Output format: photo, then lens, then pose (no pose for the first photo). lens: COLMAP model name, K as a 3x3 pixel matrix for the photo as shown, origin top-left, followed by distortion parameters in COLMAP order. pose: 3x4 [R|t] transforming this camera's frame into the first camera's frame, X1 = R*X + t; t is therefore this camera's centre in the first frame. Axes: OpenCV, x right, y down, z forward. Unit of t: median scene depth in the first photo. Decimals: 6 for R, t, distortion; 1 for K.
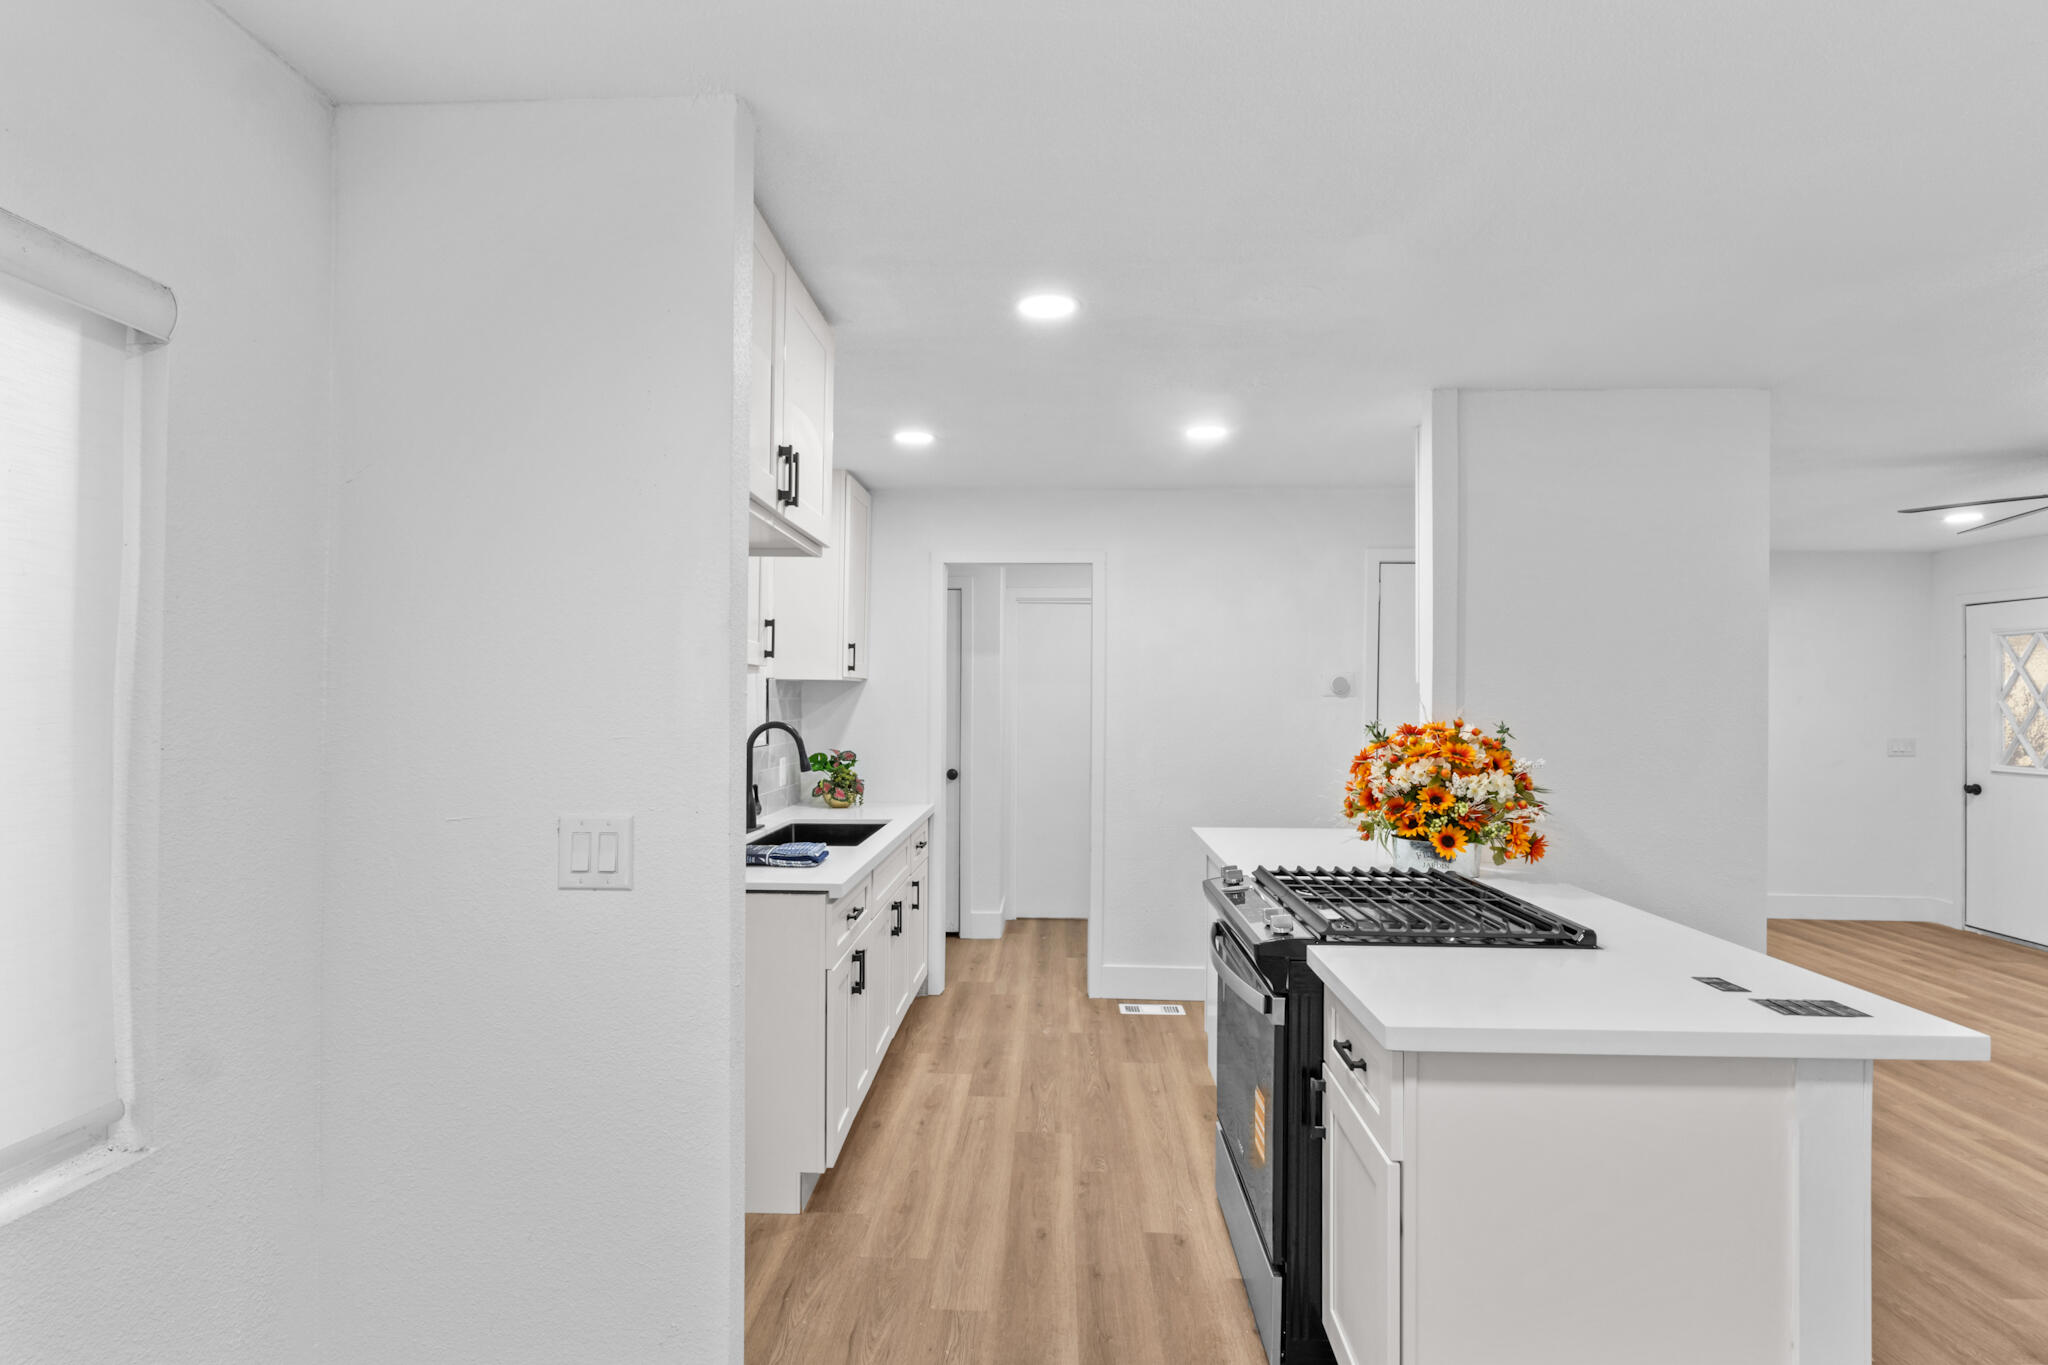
lens RADIAL K [[1006.5, 0, 1024.0], [0, 1006.5, 682.5], [0, 0, 1]] dist [-0.039799, 0.000182]
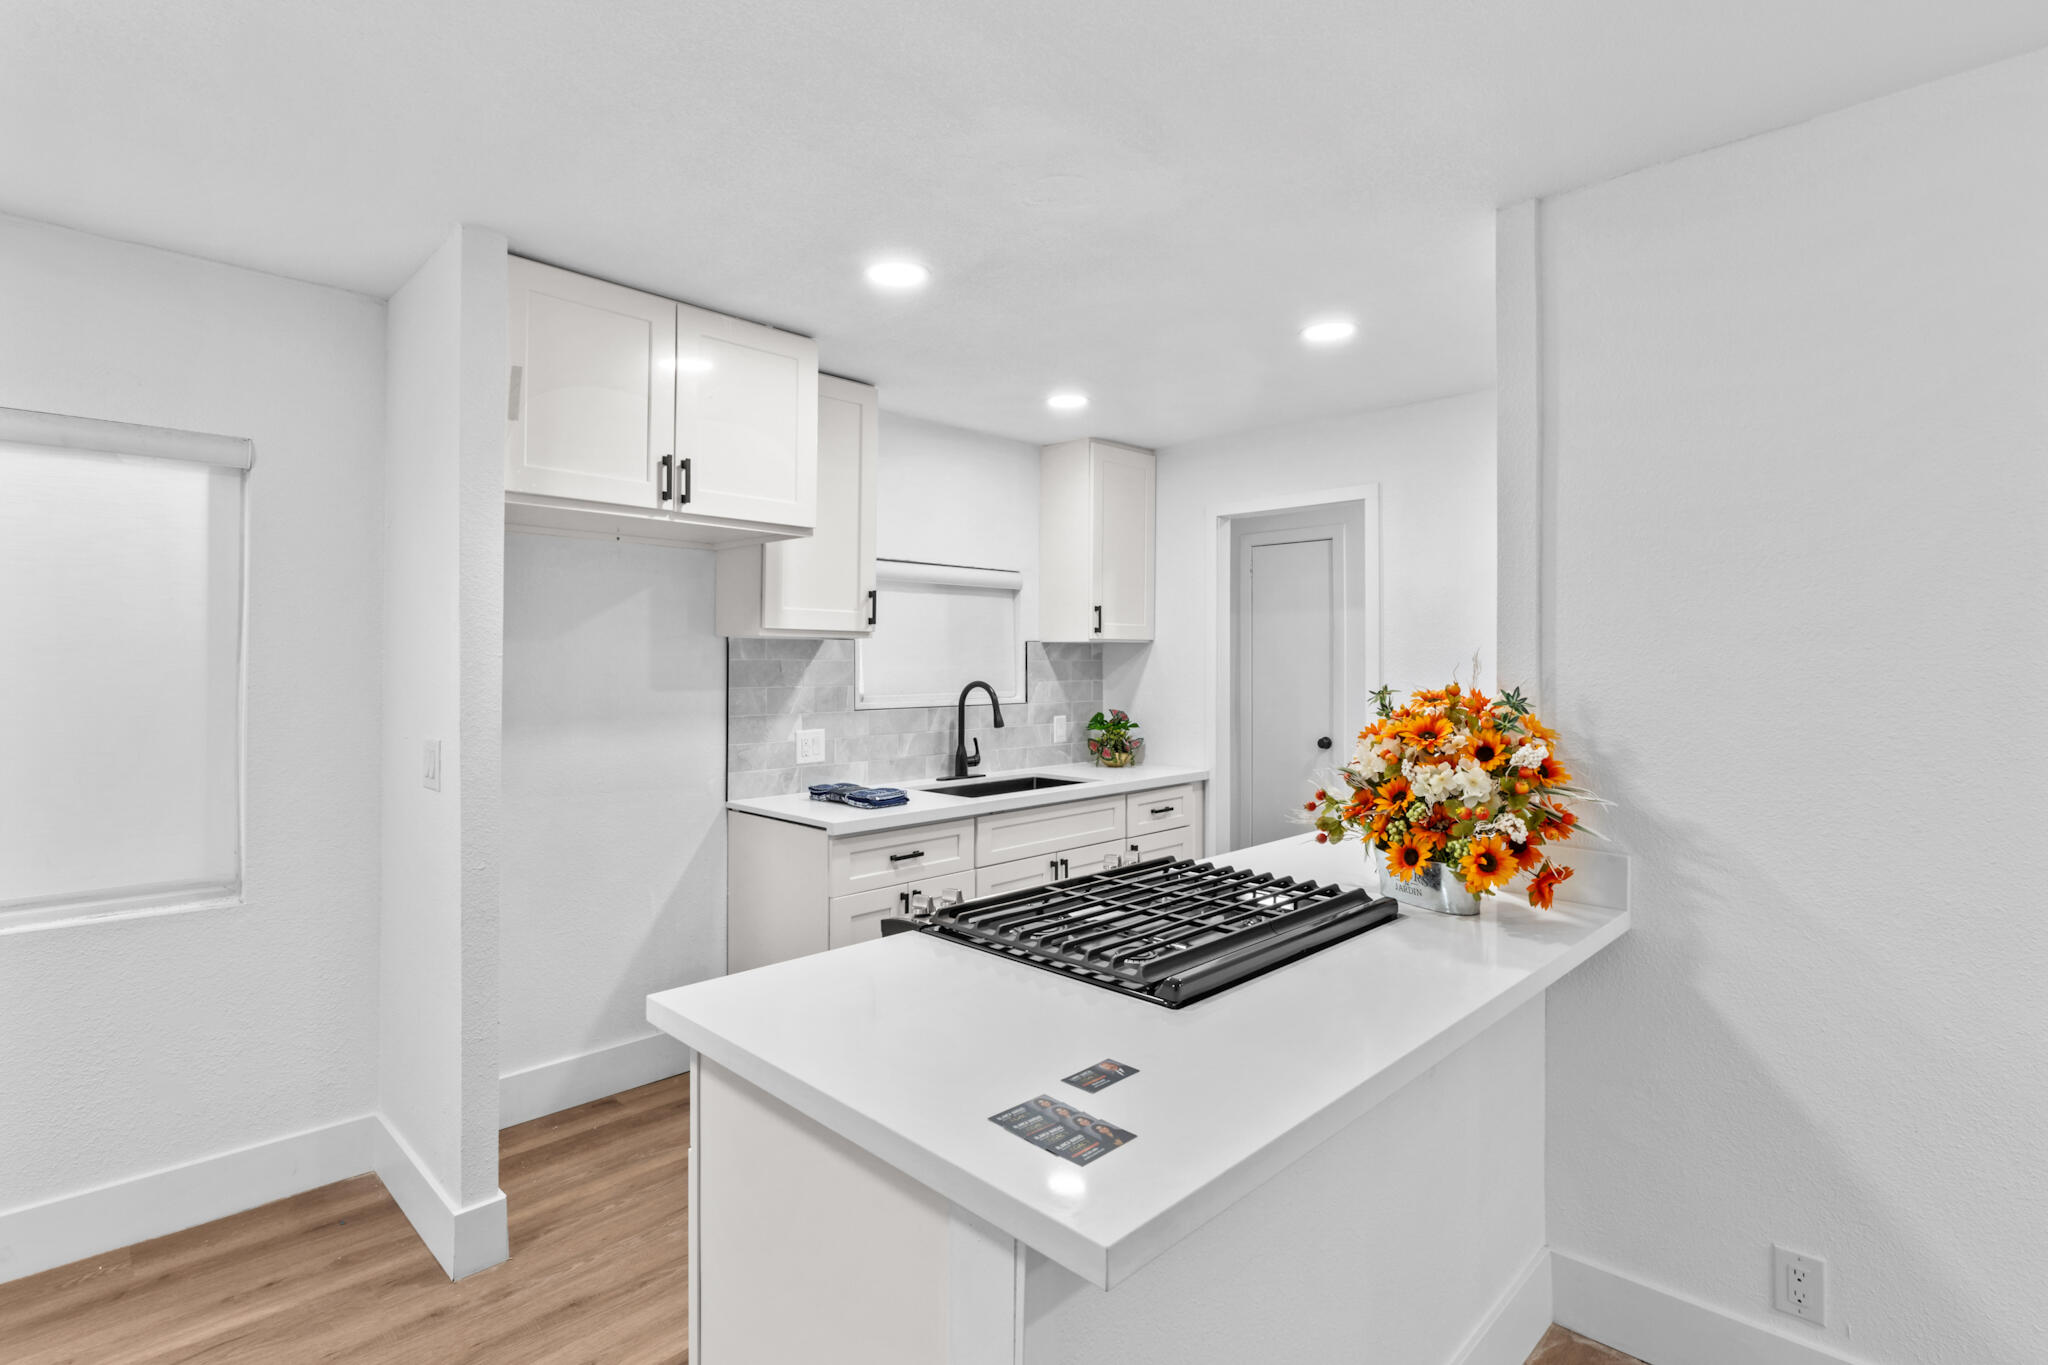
lens RADIAL K [[1006.5, 0, 1024.0], [0, 1006.5, 682.5], [0, 0, 1]] dist [-0.039799, 0.000182]
pose [[0.741786, 0.009686, -0.670567, 0.698629], [0.015009, 0.999405, 0.031039, 0.008992], [0.670469, -0.033089, 0.741199, 0.284221]]
